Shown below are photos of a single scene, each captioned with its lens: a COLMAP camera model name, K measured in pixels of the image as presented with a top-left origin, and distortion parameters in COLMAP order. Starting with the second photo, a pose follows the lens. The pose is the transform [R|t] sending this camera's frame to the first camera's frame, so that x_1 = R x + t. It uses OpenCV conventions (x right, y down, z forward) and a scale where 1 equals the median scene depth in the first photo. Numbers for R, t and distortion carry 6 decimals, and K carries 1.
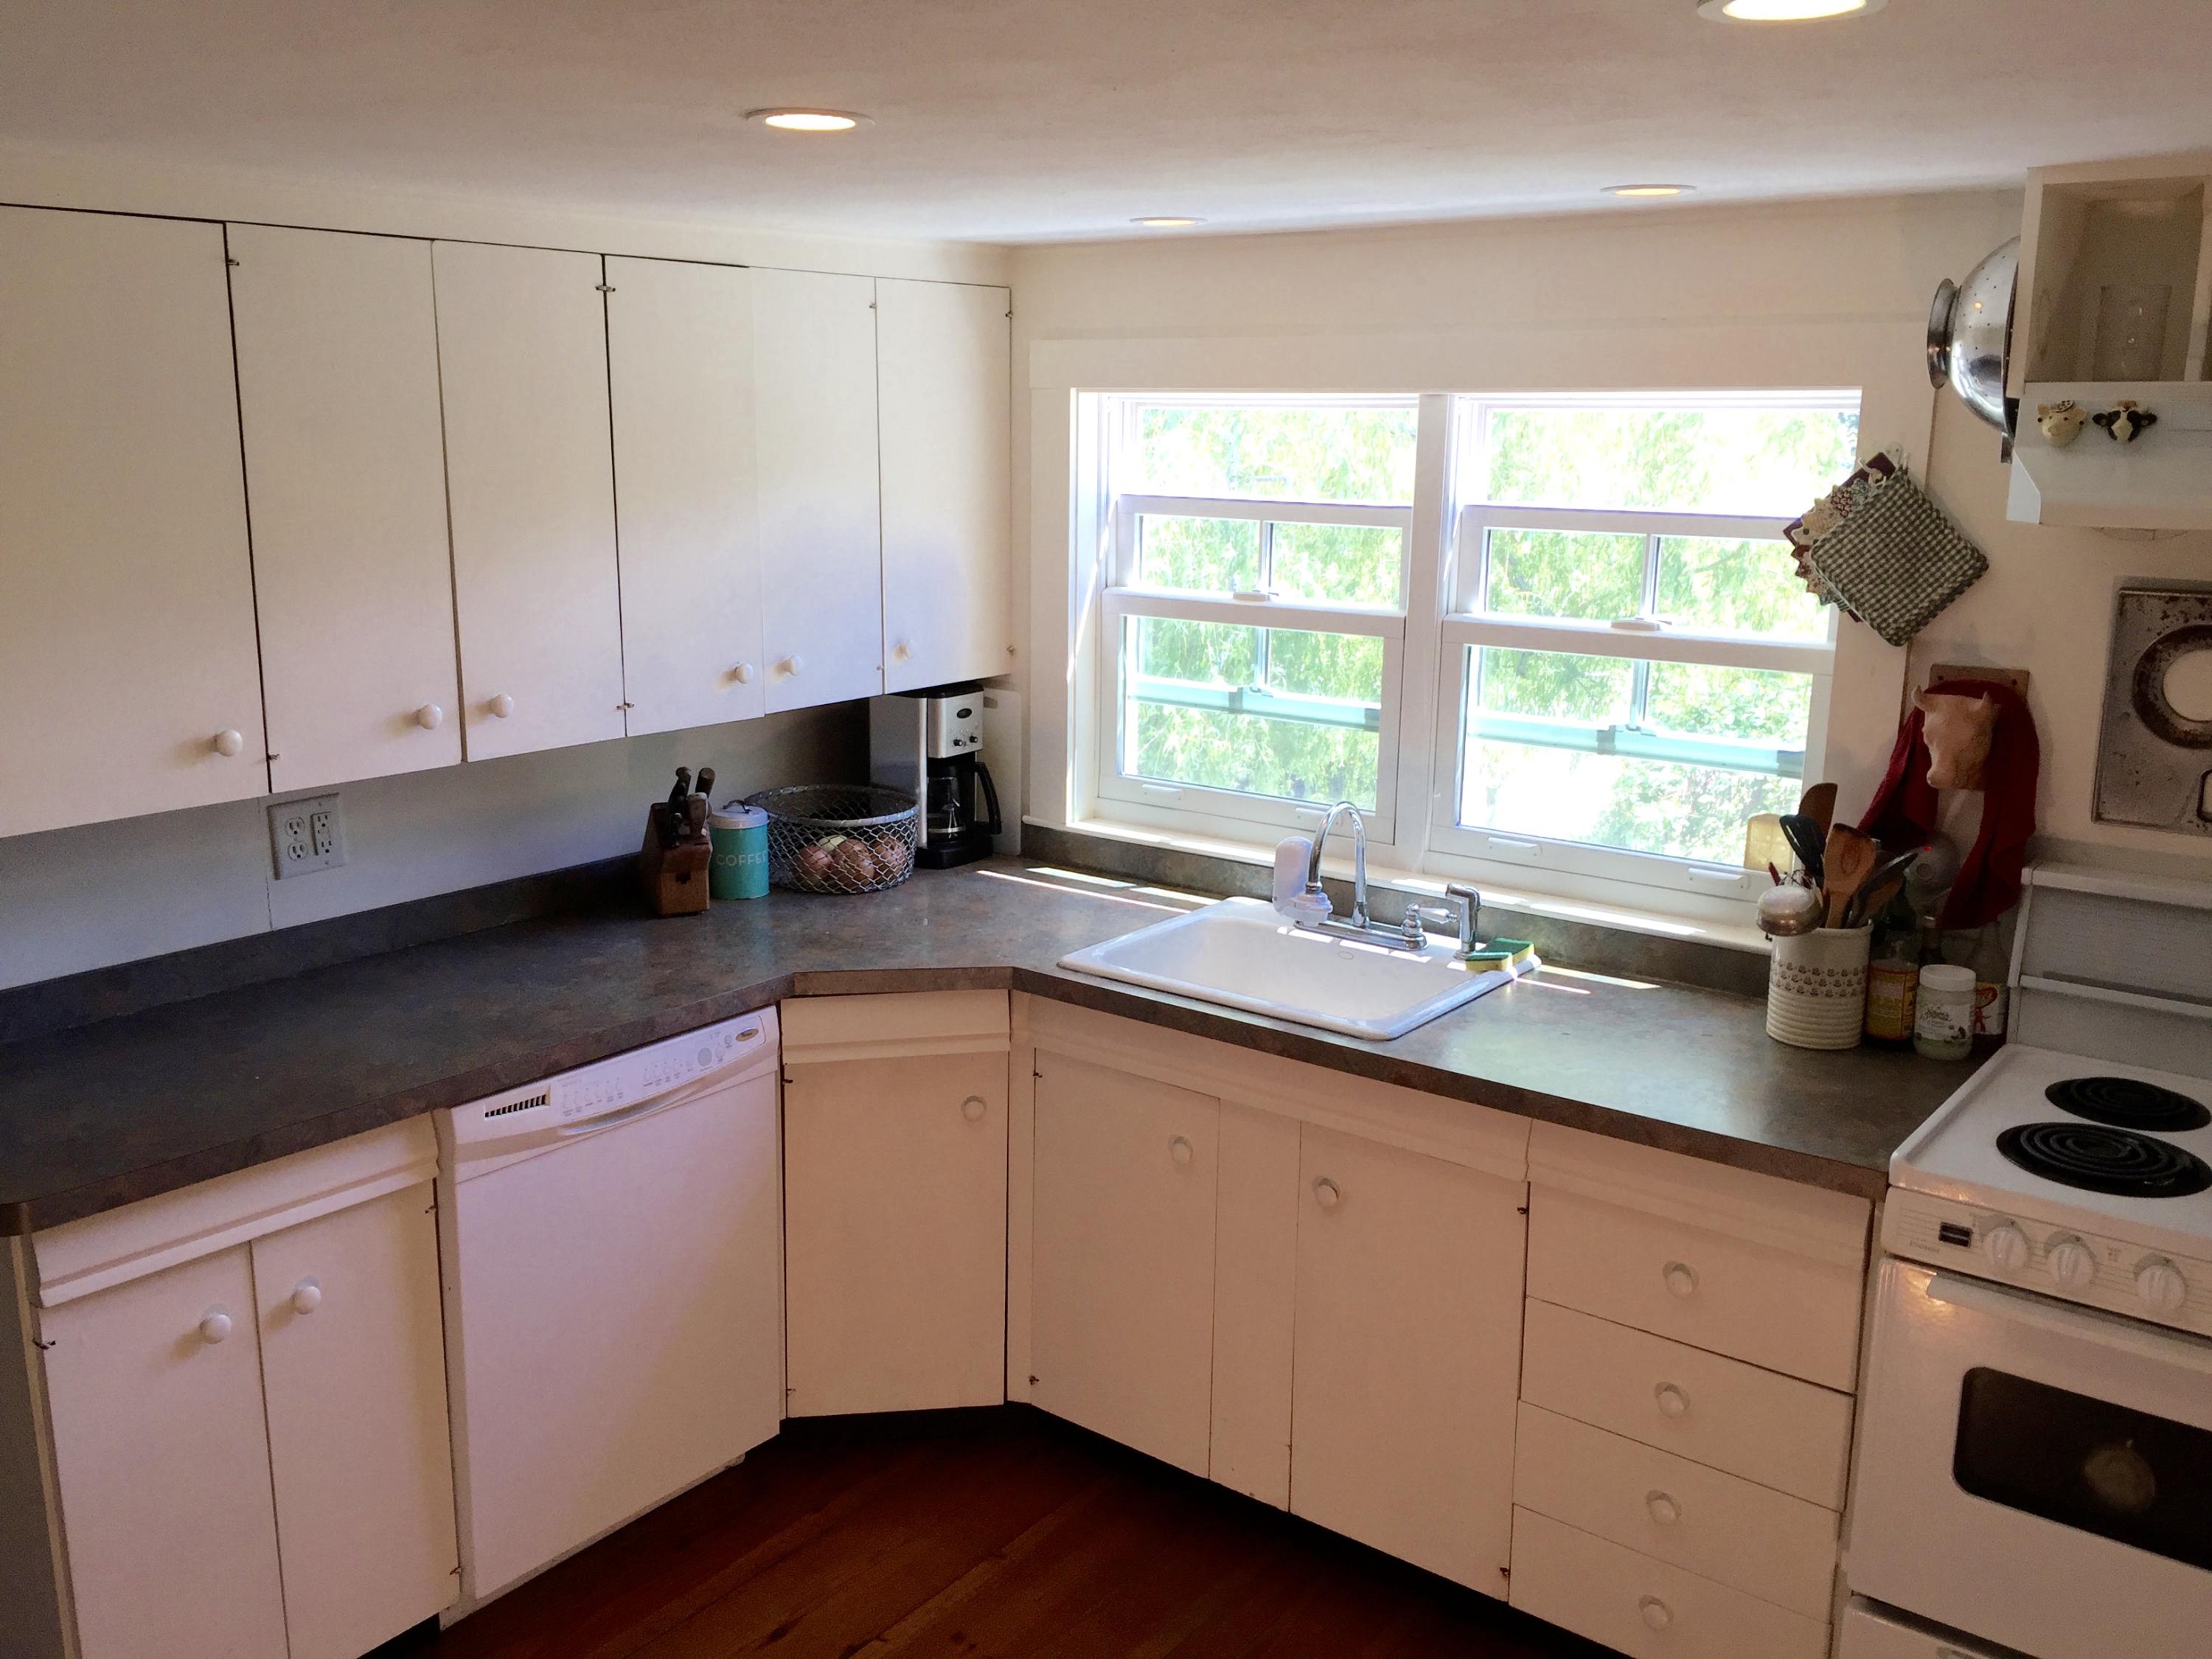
lens RADIAL K [[1907.7, 0, 1116.9], [0, 1907.7, 830.7], [0, 0, 1]] dist [0.076842, -0.106066]
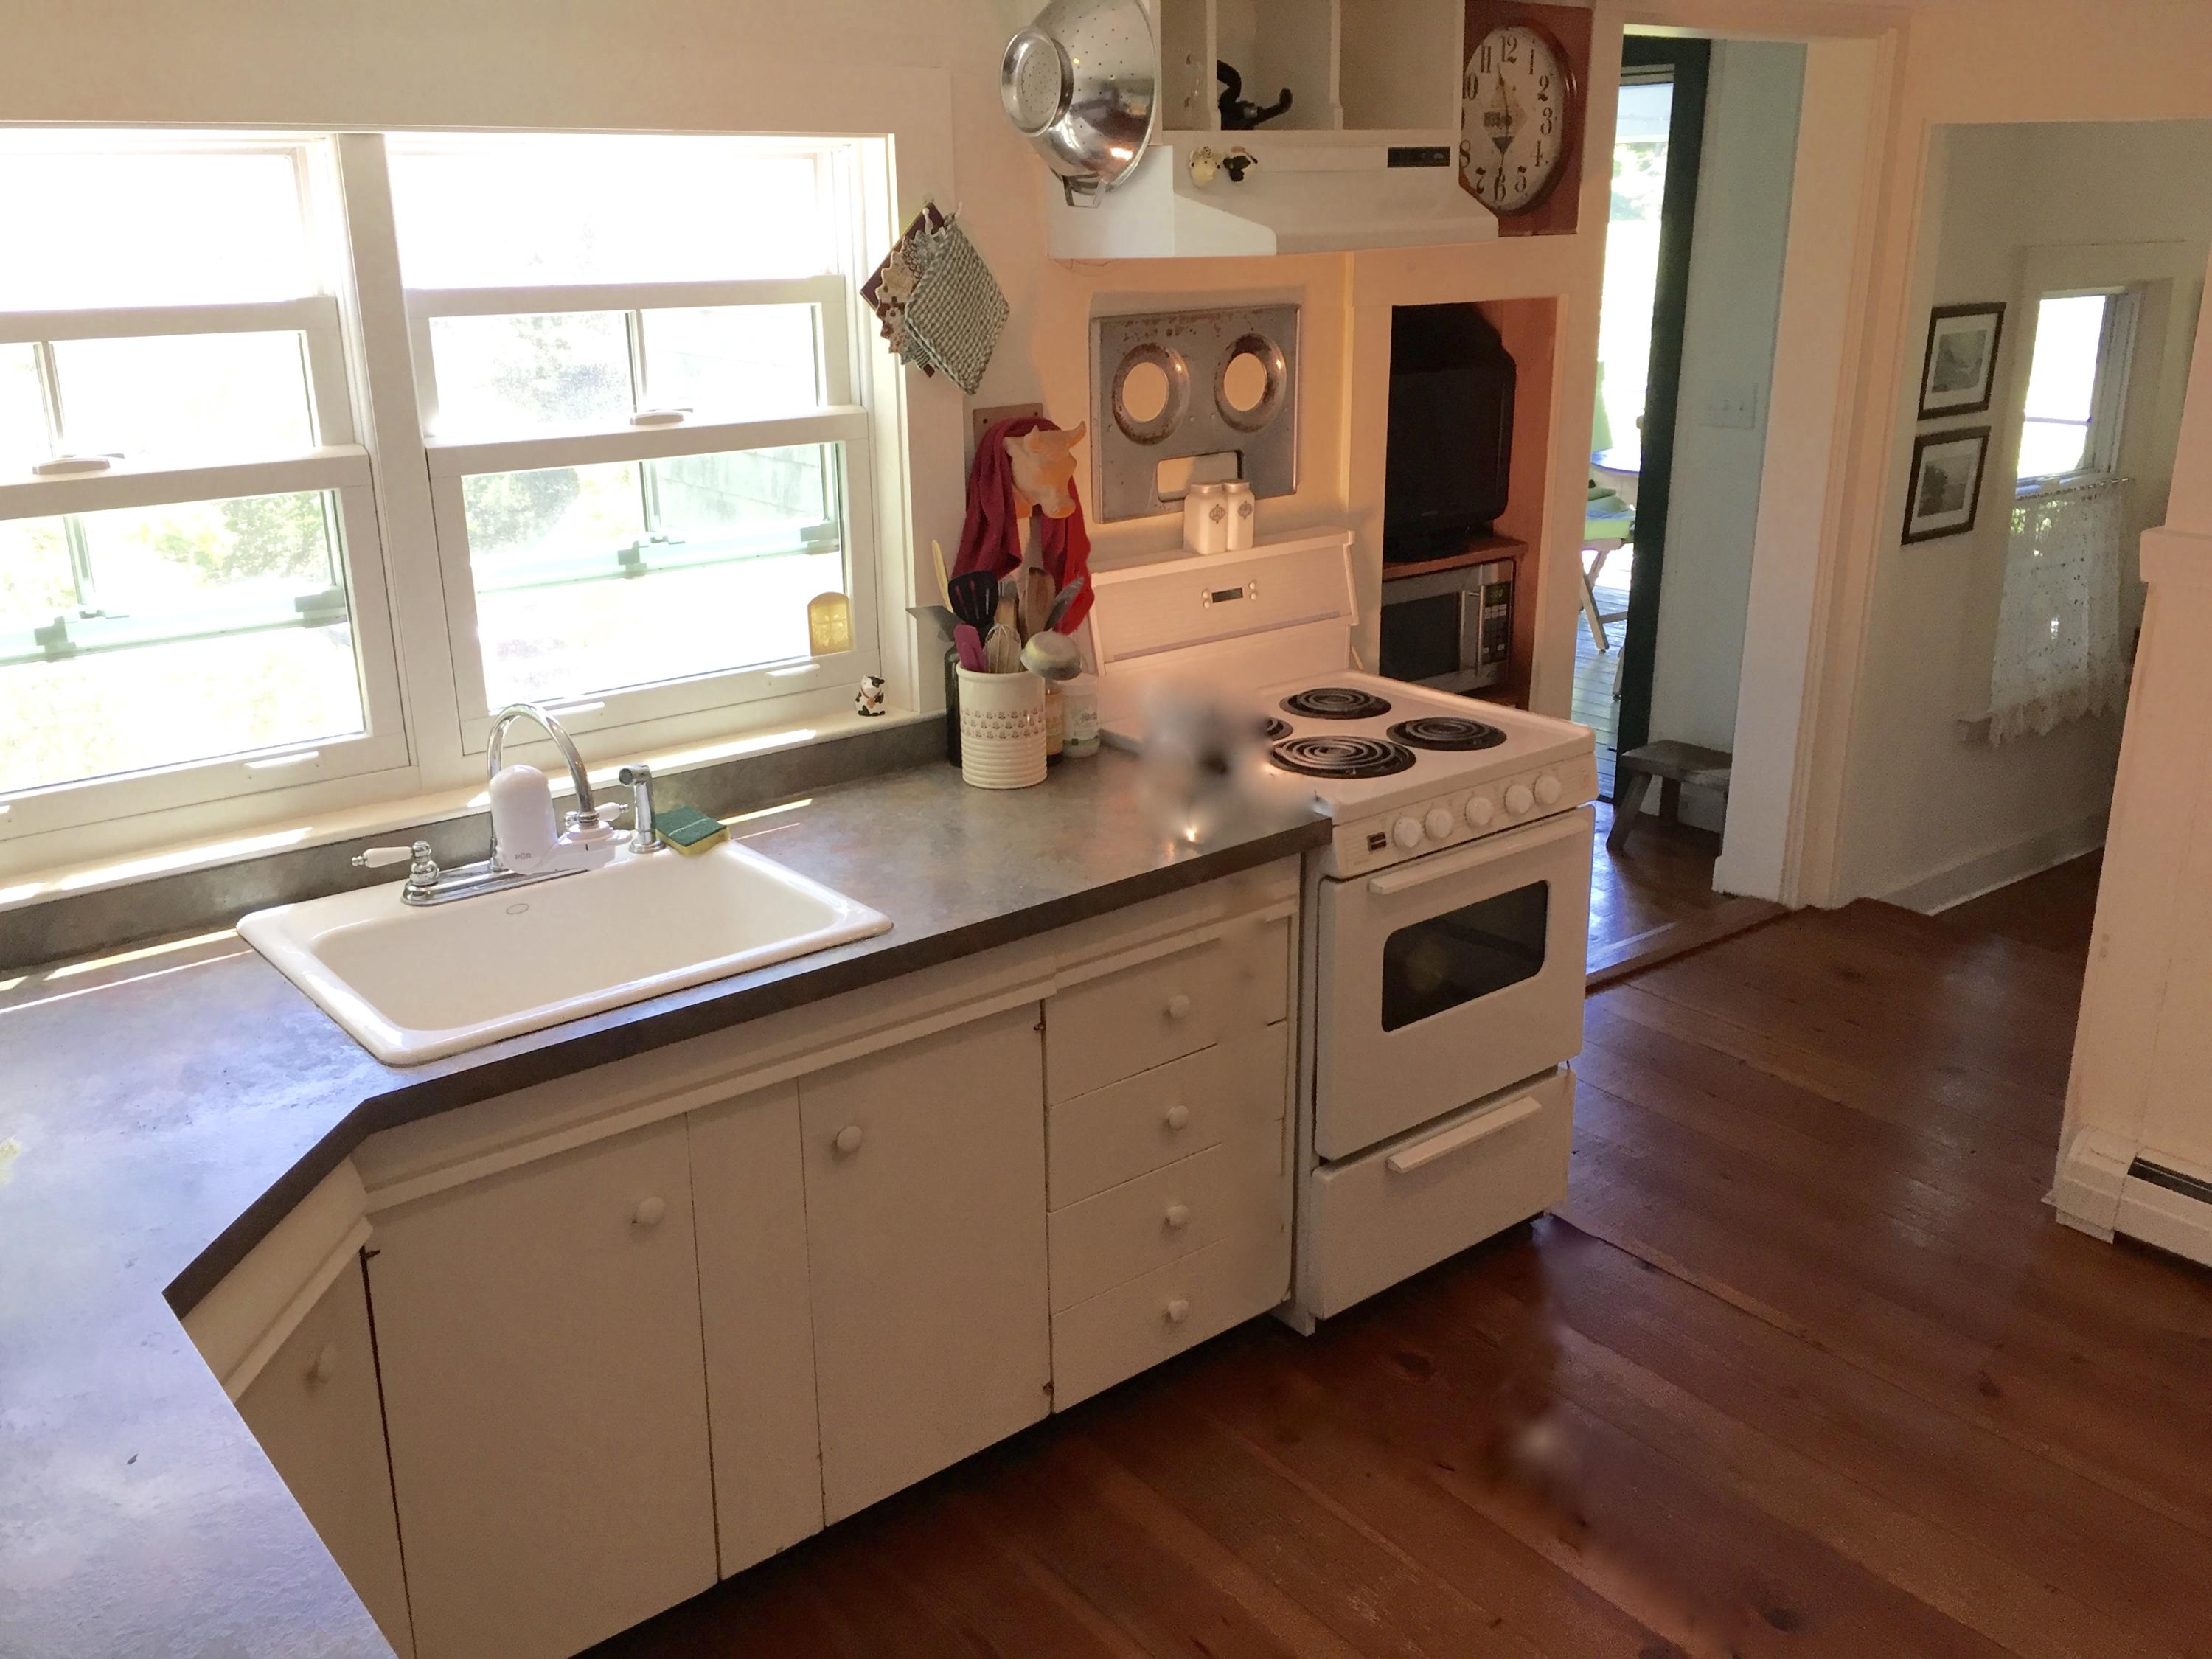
lens RADIAL K [[1907.7, 0, 1115.3], [0, 1907.7, 827.2], [0, 0, 1]] dist [0.076842, -0.106066]
pose [[0.216400, -0.309528, 0.925939, -0.557663], [0.221244, 0.939286, 0.262284, -0.118568], [-0.950906, 0.148100, 0.271743, 0.612530]]
